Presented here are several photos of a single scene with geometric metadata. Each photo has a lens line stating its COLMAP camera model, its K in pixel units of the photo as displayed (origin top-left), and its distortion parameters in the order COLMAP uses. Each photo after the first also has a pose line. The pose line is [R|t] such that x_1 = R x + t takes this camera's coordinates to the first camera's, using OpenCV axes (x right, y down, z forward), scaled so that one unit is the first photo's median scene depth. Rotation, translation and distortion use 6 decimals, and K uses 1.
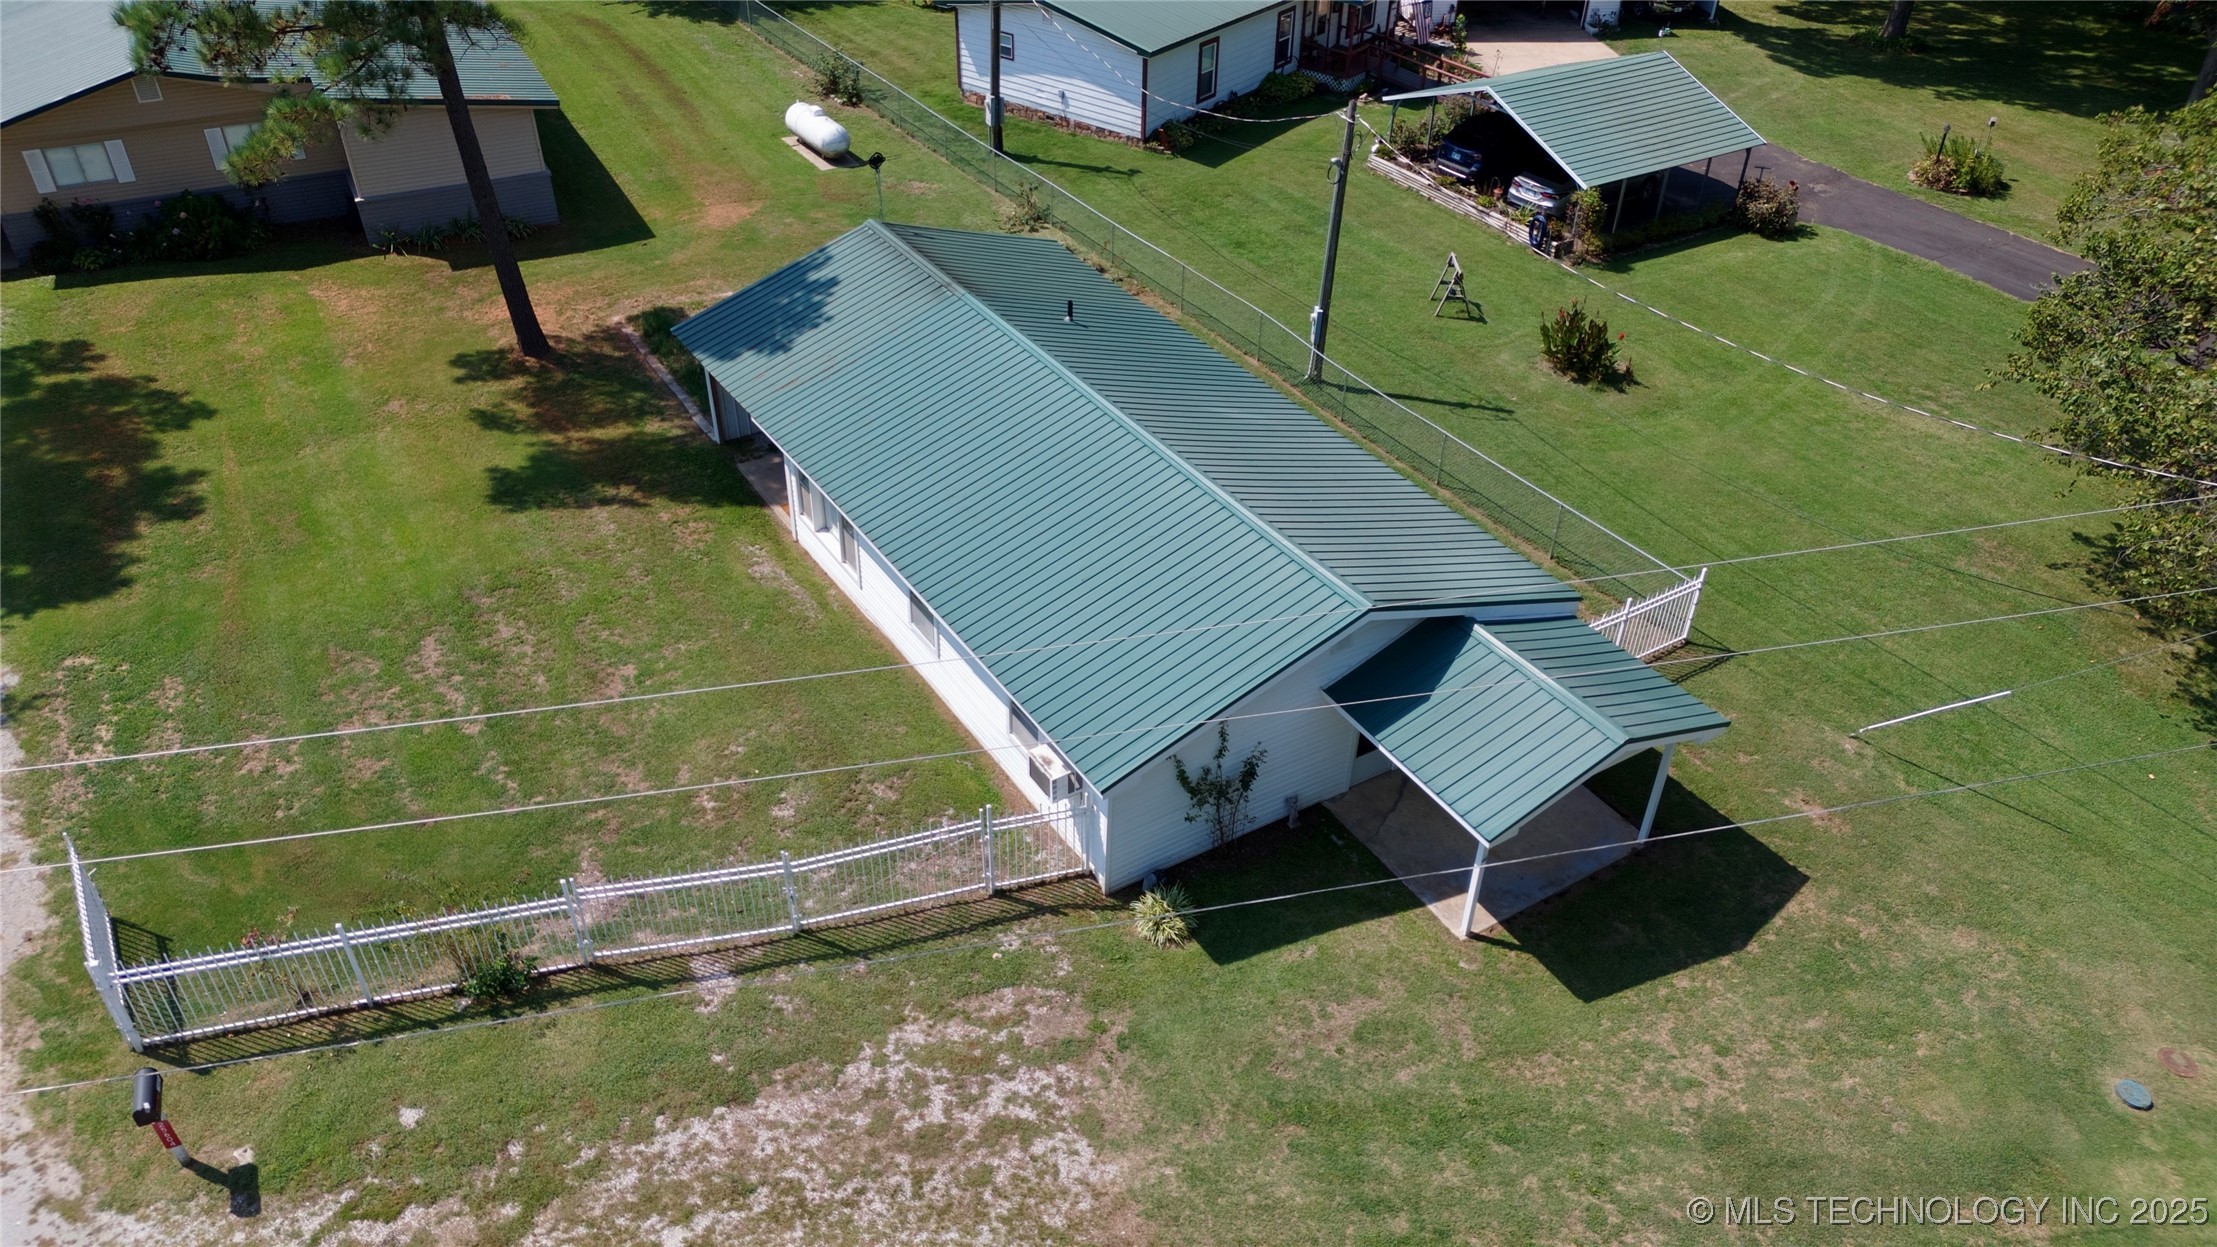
lens RADIAL K [[1549.8, 0, 1100.5], [0, 1549.8, 619.1], [0, 0, 1]] dist [0.070225, -0.062041]
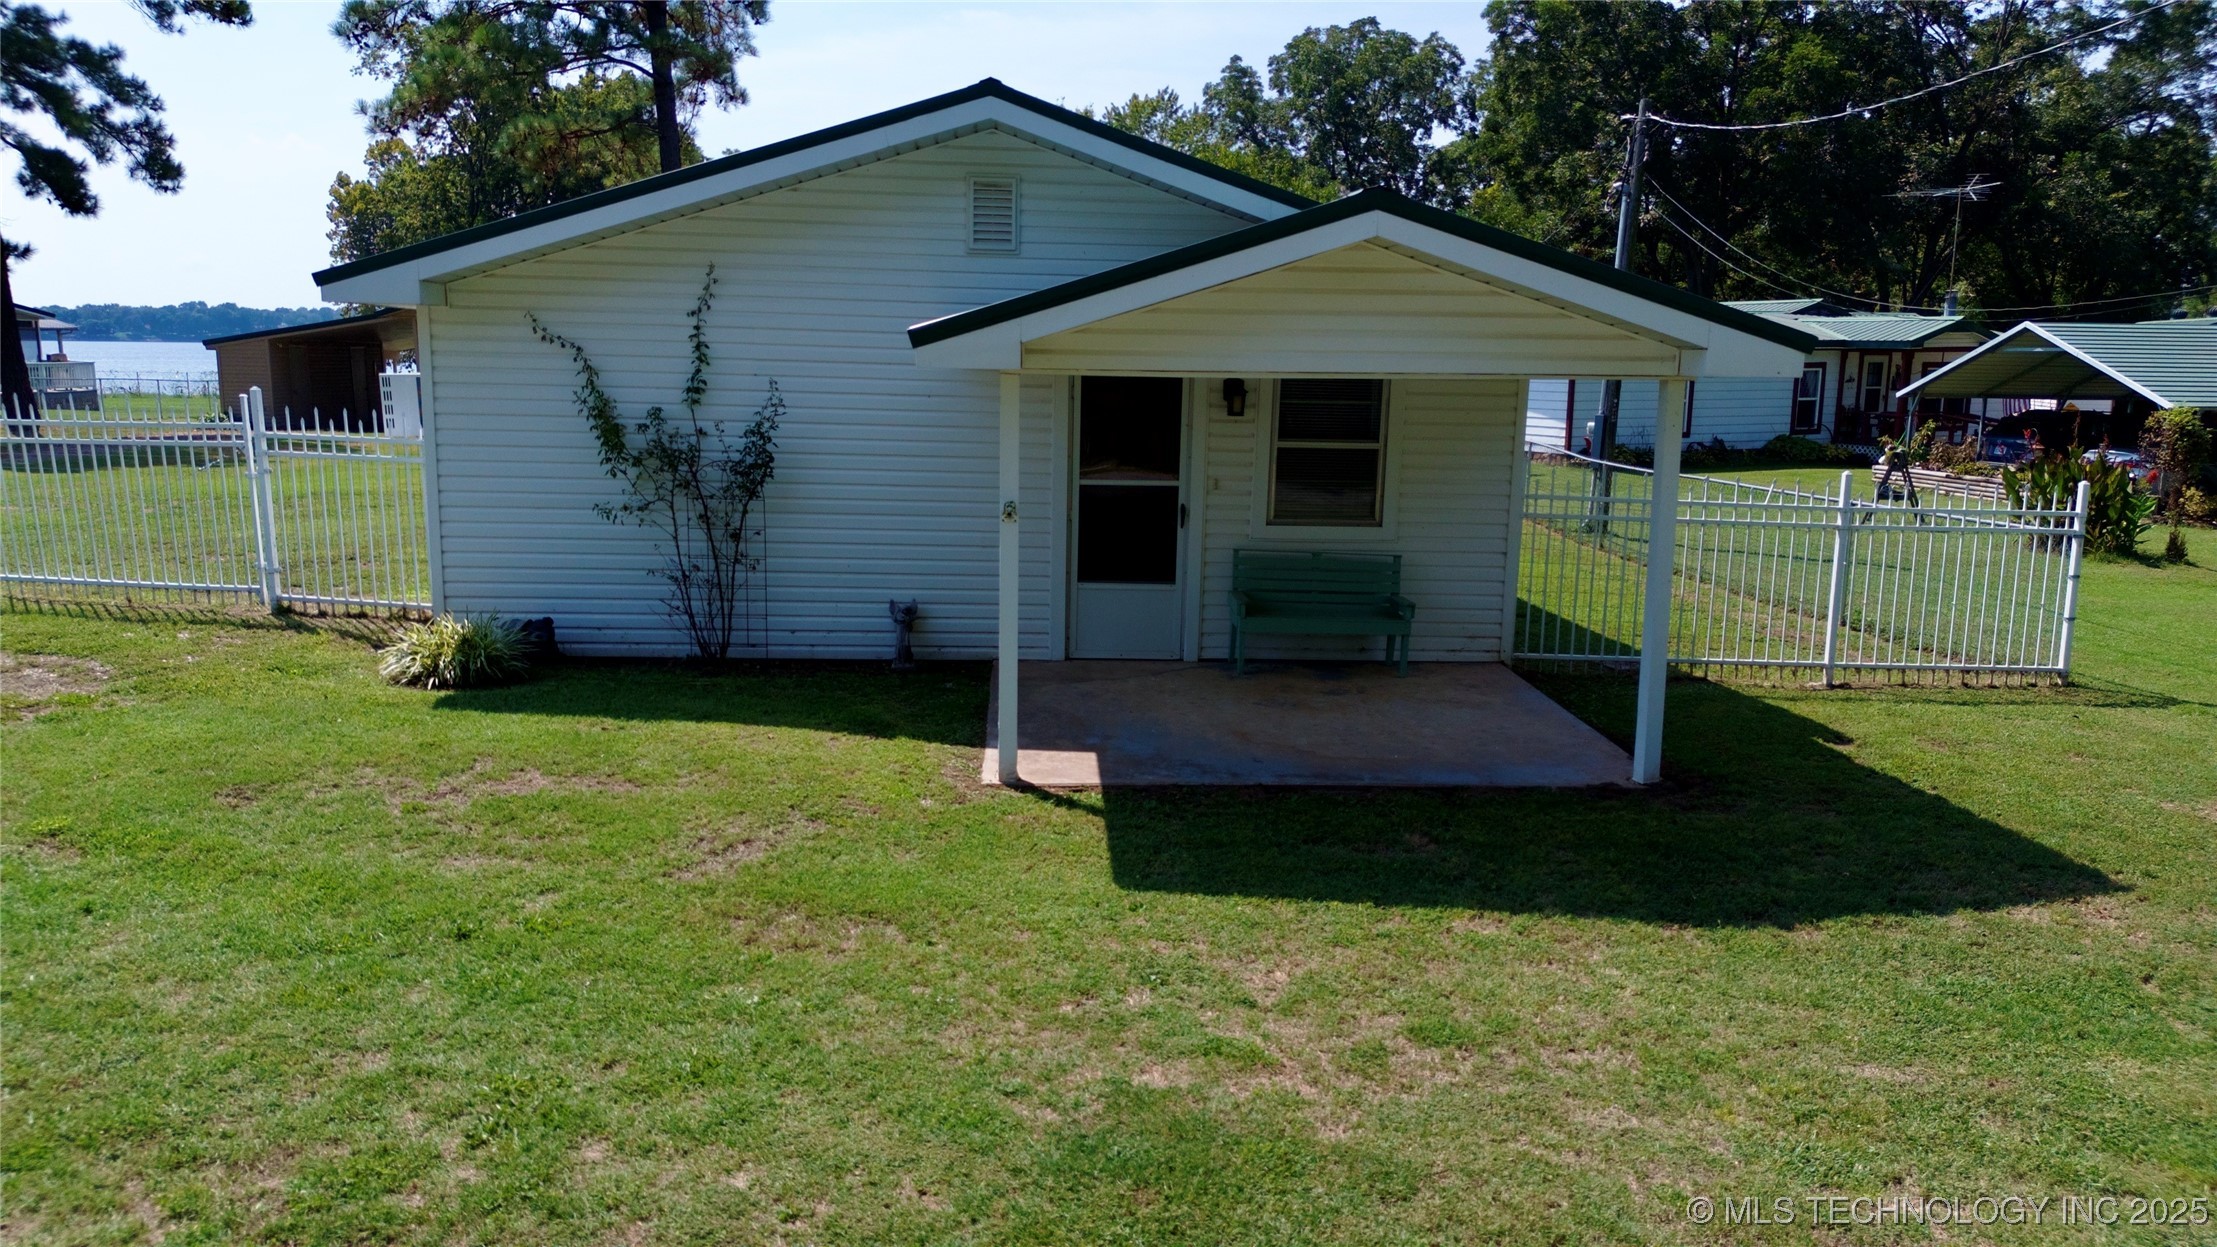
lens RADIAL K [[1549.8, 0, 1111.2], [0, 1549.8, 627.3], [0, 0, 1]] dist [0.070225, -0.062041]
pose [[0.883352, 0.076273, -0.462462, 0.433386], [-0.275469, 0.882765, -0.380583, 0.307615], [0.379217, 0.463583, 0.800803, 0.679871]]
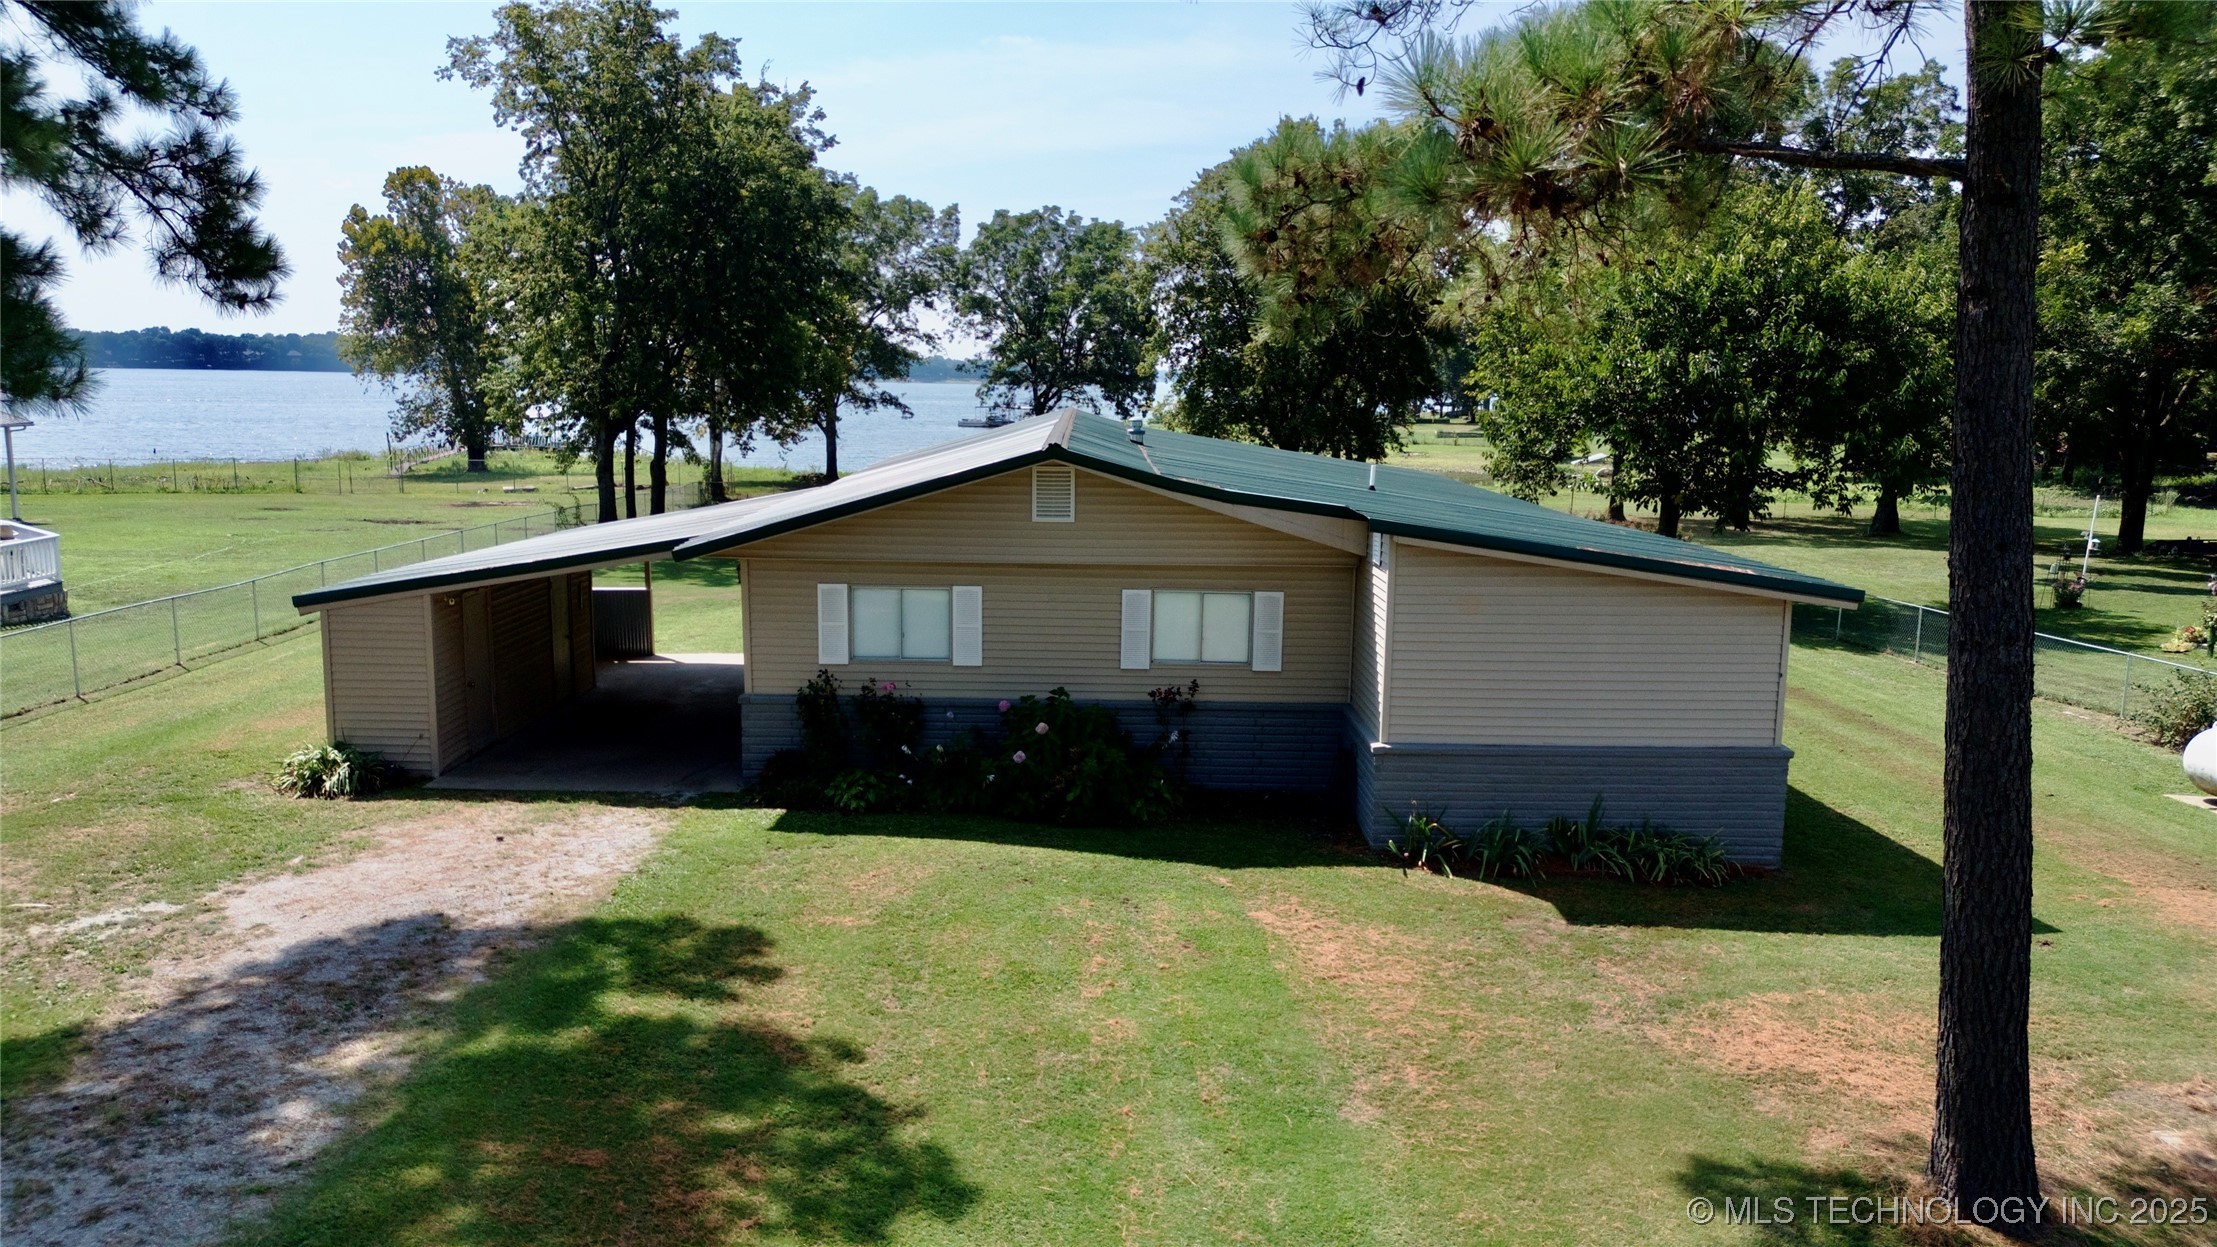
lens RADIAL K [[1549.8, 0, 1113.2], [0, 1549.8, 629.0], [0, 0, 1]] dist [0.070225, -0.062041]
pose [[0.892521, 0.070420, -0.445474, -0.622868], [-0.269079, 0.875824, -0.400661, -0.172799], [0.361942, 0.477466, 0.800640, 1.083684]]
